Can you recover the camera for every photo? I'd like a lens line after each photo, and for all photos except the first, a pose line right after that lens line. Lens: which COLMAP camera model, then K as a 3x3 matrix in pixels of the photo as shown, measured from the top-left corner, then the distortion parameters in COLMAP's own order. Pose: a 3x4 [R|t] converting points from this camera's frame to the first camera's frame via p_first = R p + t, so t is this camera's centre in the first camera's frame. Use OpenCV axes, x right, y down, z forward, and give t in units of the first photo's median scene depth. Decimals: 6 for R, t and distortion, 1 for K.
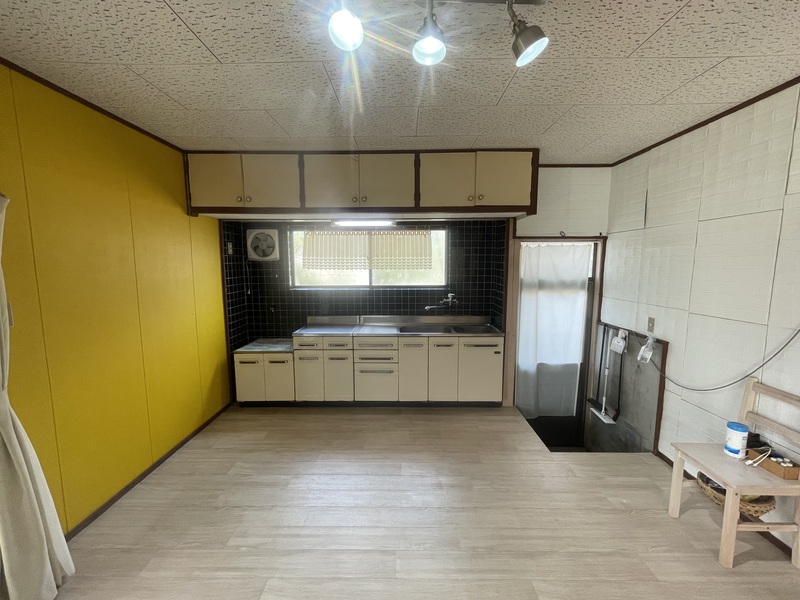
lens RADIAL K [[326.3, 0, 399.7], [0, 326.3, 299.3], [0, 0, 1]] dist [-0.000160, 0.000351]
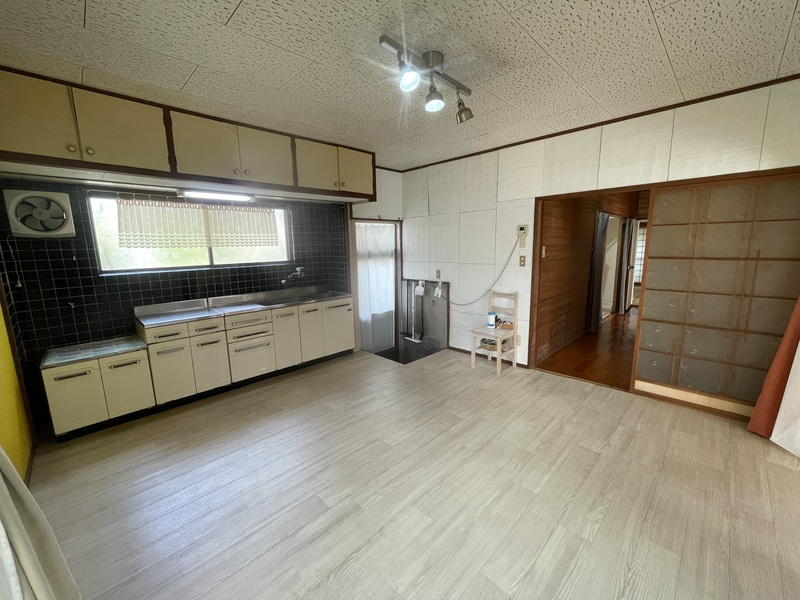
lens RADIAL K [[326.3, 0, 400.2], [0, 326.3, 300.0], [0, 0, 1]] dist [-0.000160, 0.000351]
pose [[0.703081, -0.131688, 0.698810, -0.441781], [0.100117, 0.991246, 0.086068, 0.035938], [-0.704026, 0.009450, 0.710111, -0.036821]]
